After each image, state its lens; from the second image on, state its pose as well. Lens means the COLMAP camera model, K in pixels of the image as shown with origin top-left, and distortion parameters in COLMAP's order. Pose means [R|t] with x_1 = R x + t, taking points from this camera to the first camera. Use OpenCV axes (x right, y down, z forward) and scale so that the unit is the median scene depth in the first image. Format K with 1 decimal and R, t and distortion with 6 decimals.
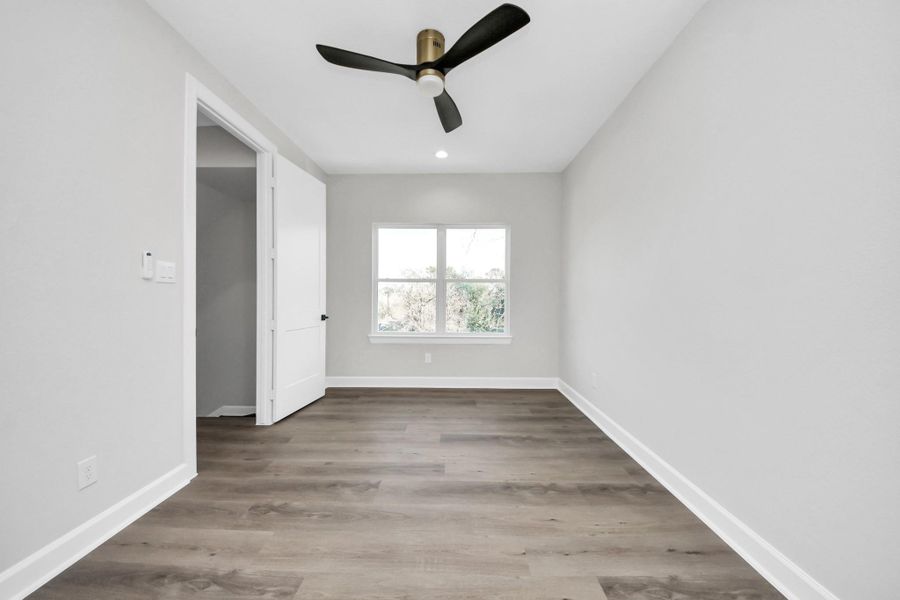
lens RADIAL K [[347.5, 0, 451.5], [0, 347.5, 304.3], [0, 0, 1]] dist [0.000971, -0.000012]
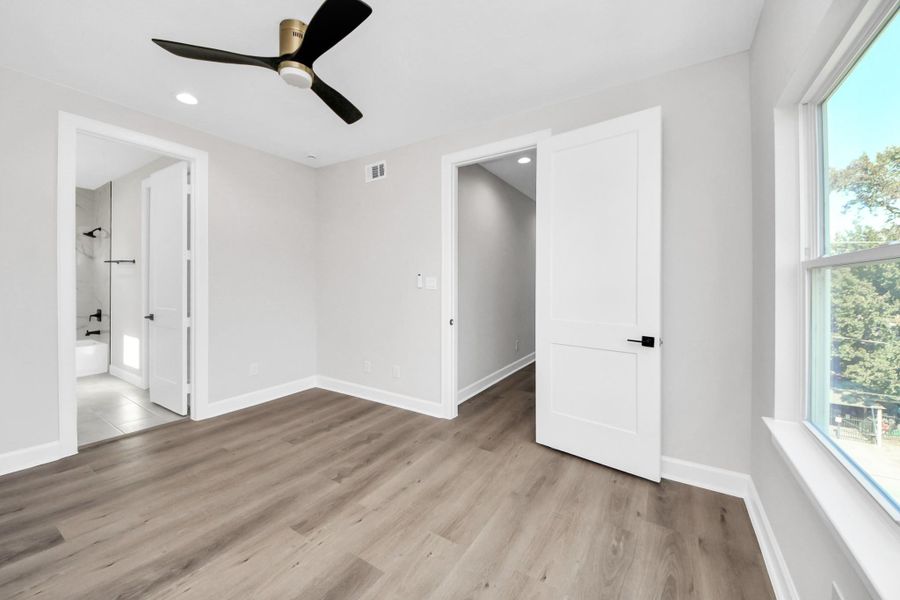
lens RADIAL K [[316.2, 0, 450.9], [0, 316.2, 278.3], [0, 0, 1]] dist [0.000136, -0.000066]
pose [[-0.499181, -0.010815, -0.866430, 0.495851], [-0.019546, 0.999808, -0.001218, -0.120292], [0.866277, 0.016327, -0.499297, 1.890481]]
